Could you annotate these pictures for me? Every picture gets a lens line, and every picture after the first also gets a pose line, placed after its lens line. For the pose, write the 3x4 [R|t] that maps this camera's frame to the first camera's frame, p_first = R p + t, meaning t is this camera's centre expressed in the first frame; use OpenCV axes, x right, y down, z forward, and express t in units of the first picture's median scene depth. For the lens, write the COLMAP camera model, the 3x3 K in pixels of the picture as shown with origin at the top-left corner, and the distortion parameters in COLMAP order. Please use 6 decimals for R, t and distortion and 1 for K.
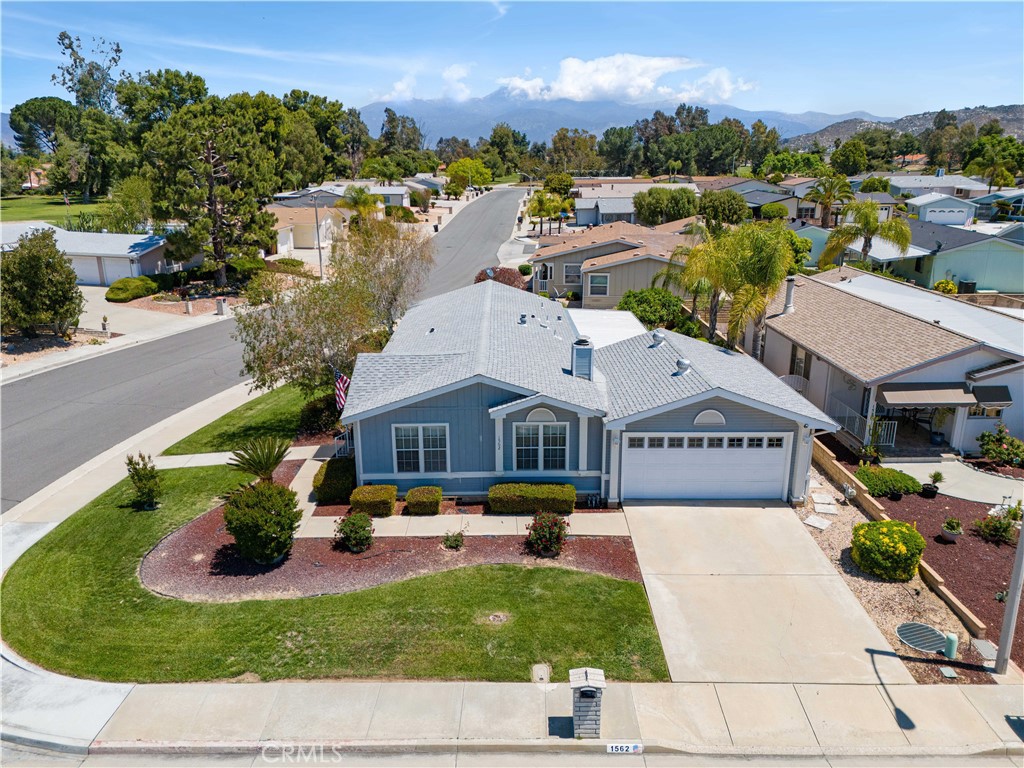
lens RADIAL K [[741.6, 0, 509.6], [0, 741.6, 390.9], [0, 0, 1]] dist [0.082674, -0.079015]
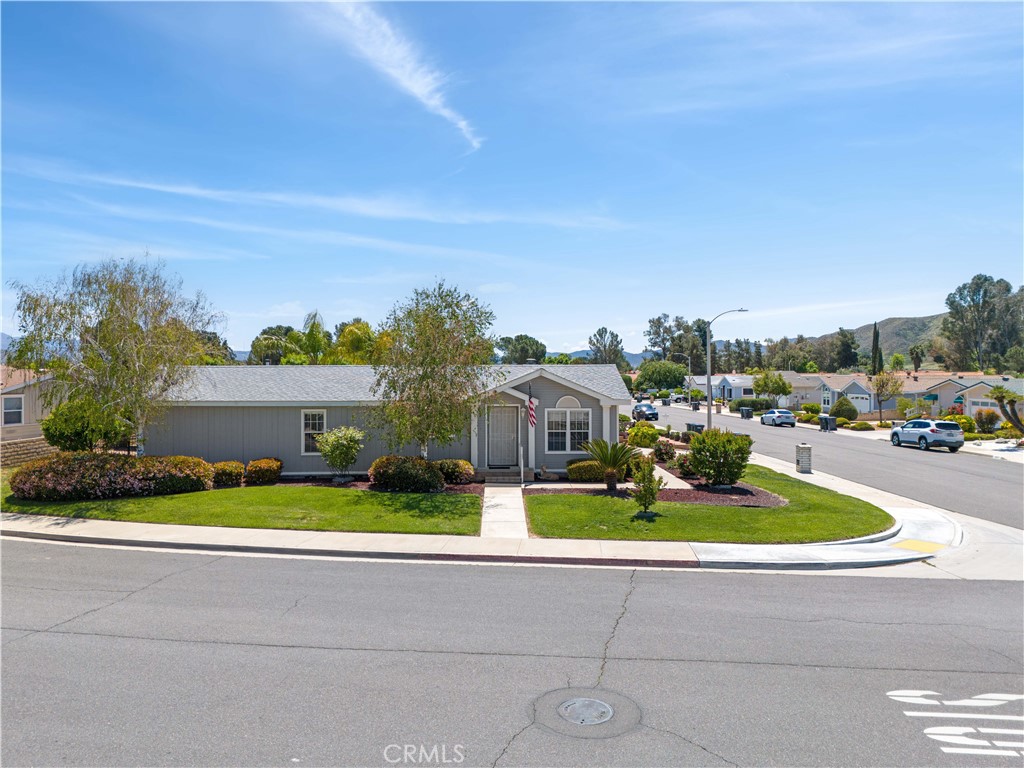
lens RADIAL K [[741.6, 0, 509.6], [0, 741.6, 390.9], [0, 0, 1]] dist [0.082674, -0.079015]
pose [[0.007504, -0.007353, 0.999945, -1.481522], [0.291405, 0.956587, 0.004847, -0.045377], [-0.956570, 0.291353, 0.009321, 1.192421]]
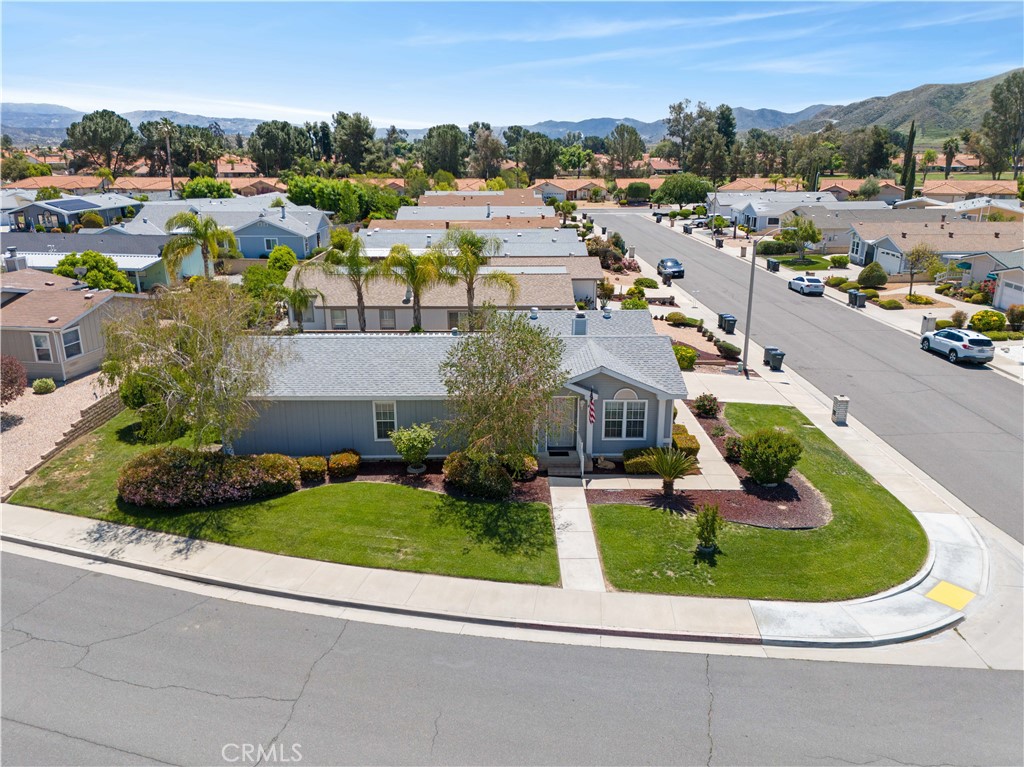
lens RADIAL K [[741.6, 0, 509.6], [0, 741.6, 390.4], [0, 0, 1]] dist [0.082674, -0.079015]
pose [[0.011011, -0.299470, 0.954042, -1.478724], [0.295761, 0.912386, 0.282980, -0.432474], [-0.955198, 0.279053, 0.098618, 1.179533]]
